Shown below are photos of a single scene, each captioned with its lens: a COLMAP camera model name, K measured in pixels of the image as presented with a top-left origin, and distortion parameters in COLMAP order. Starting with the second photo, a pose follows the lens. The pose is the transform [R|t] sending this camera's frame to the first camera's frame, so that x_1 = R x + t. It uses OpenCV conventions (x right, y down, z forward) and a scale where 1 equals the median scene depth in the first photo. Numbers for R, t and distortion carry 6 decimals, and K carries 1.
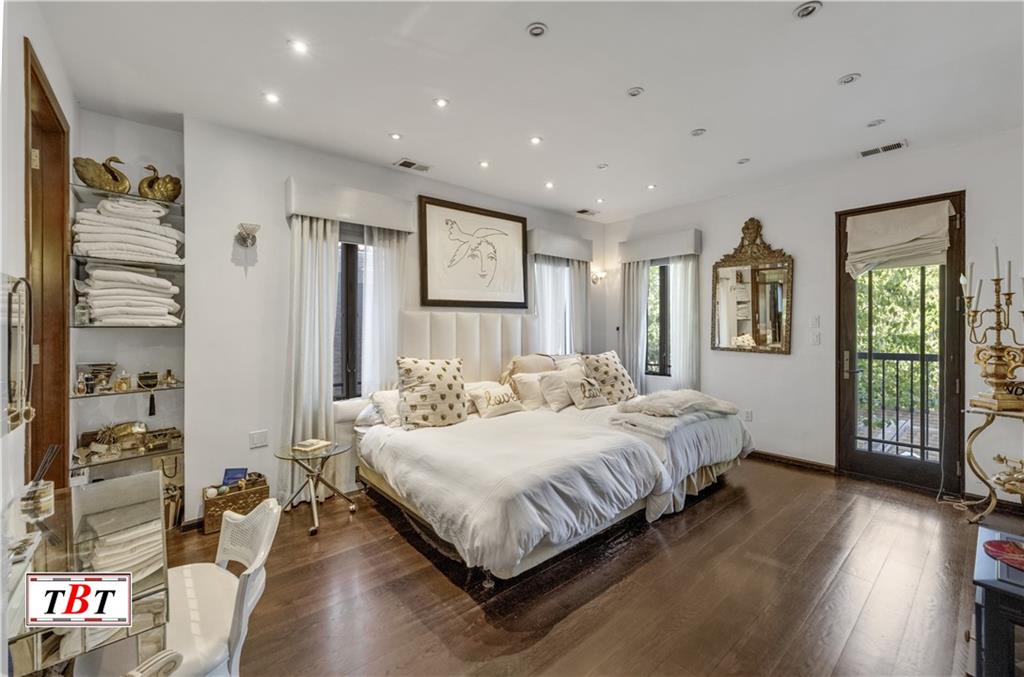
lens RADIAL K [[416.9, 0, 512.3], [0, 416.9, 331.5], [0, 0, 1]] dist [0.000757, -0.000275]
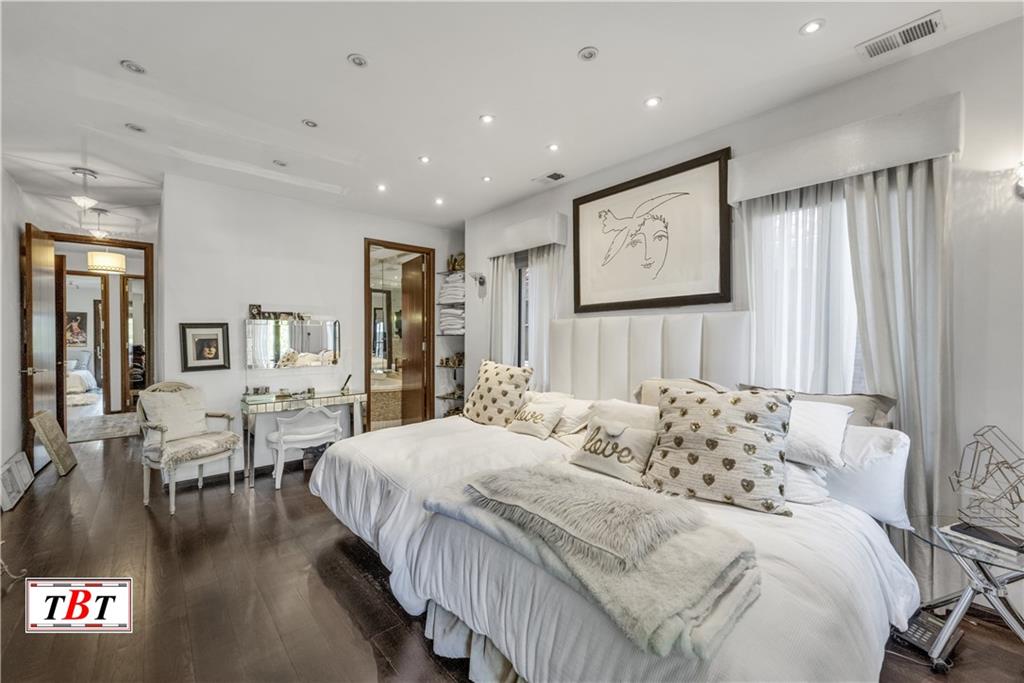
lens RADIAL K [[420.7, 0, 513.1], [0, 420.7, 339.6], [0, 0, 1]] dist [0.002745, -0.000245]
pose [[0.009226, 0.010181, -0.999906, 0.743128], [-0.009124, 0.999907, 0.010097, -0.007627], [0.999916, 0.009030, 0.009318, 0.829599]]
